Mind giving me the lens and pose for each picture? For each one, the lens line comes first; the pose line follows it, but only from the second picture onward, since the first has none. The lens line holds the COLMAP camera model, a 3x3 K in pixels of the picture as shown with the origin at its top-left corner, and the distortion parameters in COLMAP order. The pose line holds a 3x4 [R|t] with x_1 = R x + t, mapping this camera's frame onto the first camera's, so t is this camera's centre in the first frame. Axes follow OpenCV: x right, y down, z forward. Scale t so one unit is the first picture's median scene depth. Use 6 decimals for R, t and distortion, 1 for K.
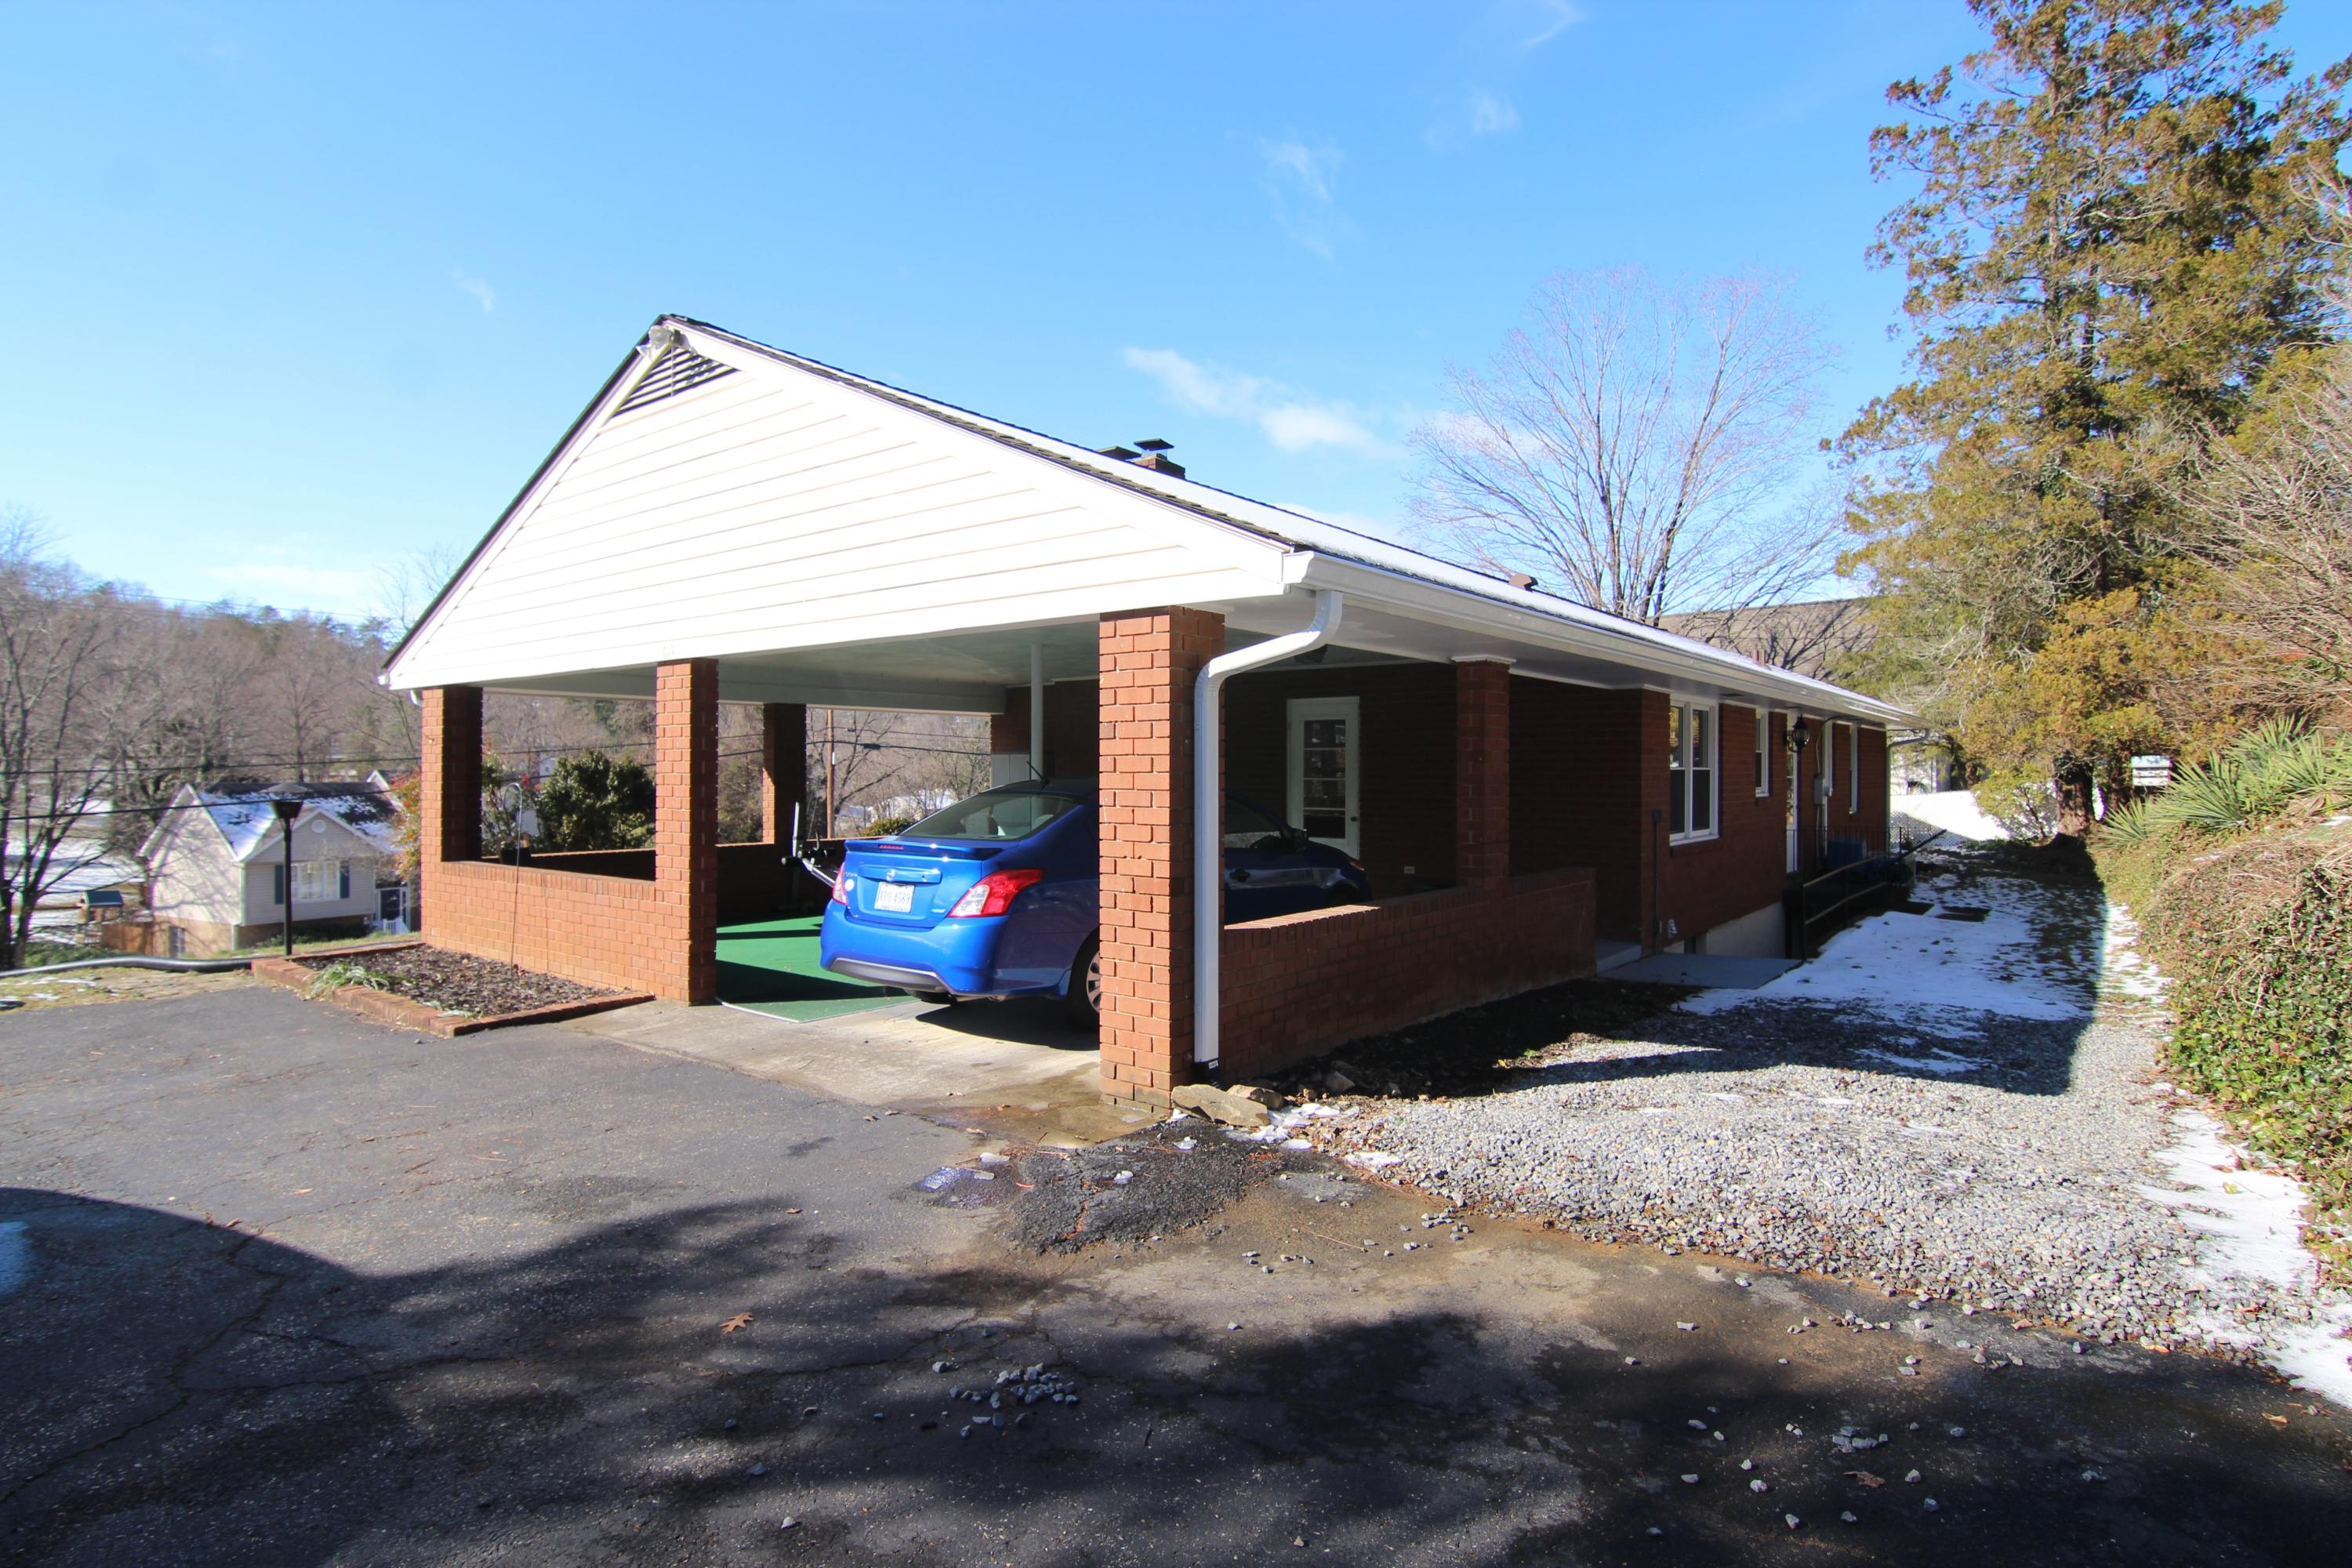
lens RADIAL K [[1196.1, 0, 1166.9], [0, 1196.1, 775.6], [0, 0, 1]] dist [-0.006058, -0.010156]
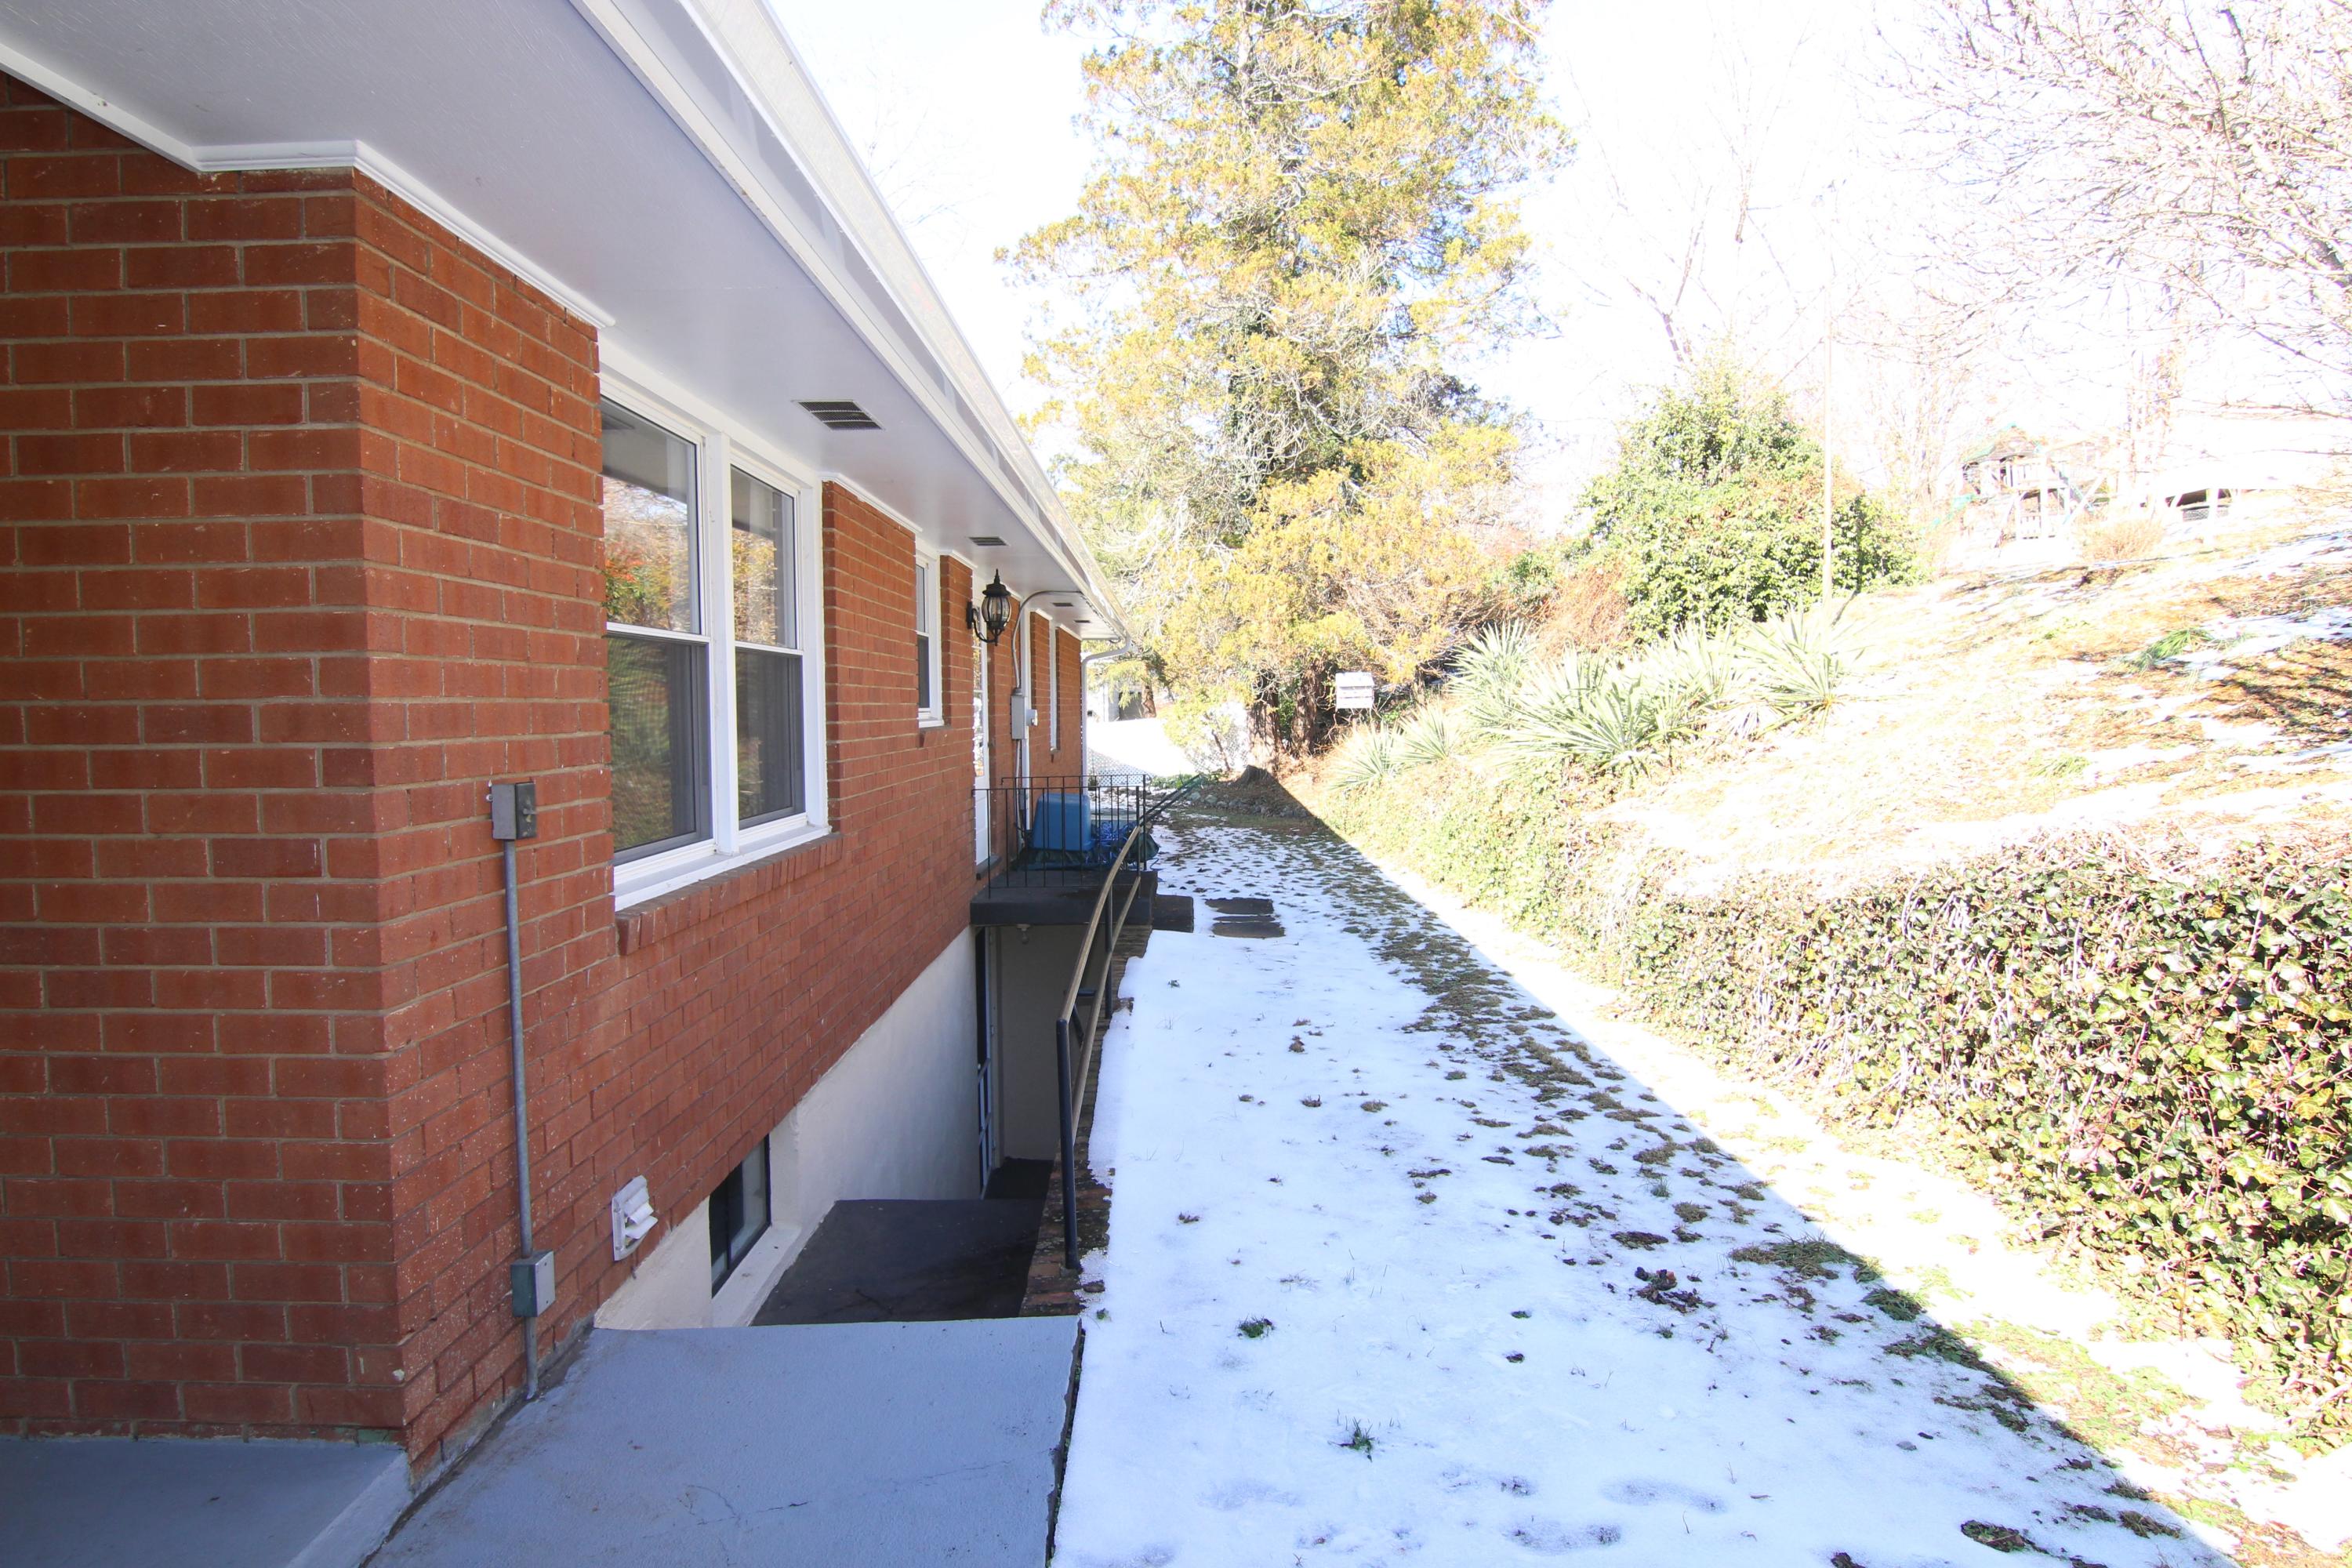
lens RADIAL K [[1196.1, 0, 1166.7], [0, 1196.1, 780.6], [0, 0, 1]] dist [-0.006058, -0.010156]
pose [[0.791877, -0.043472, 0.609132, 0.199848], [0.010233, 0.998268, 0.057940, 0.008911], [-0.610595, -0.039648, 0.790950, 0.400611]]
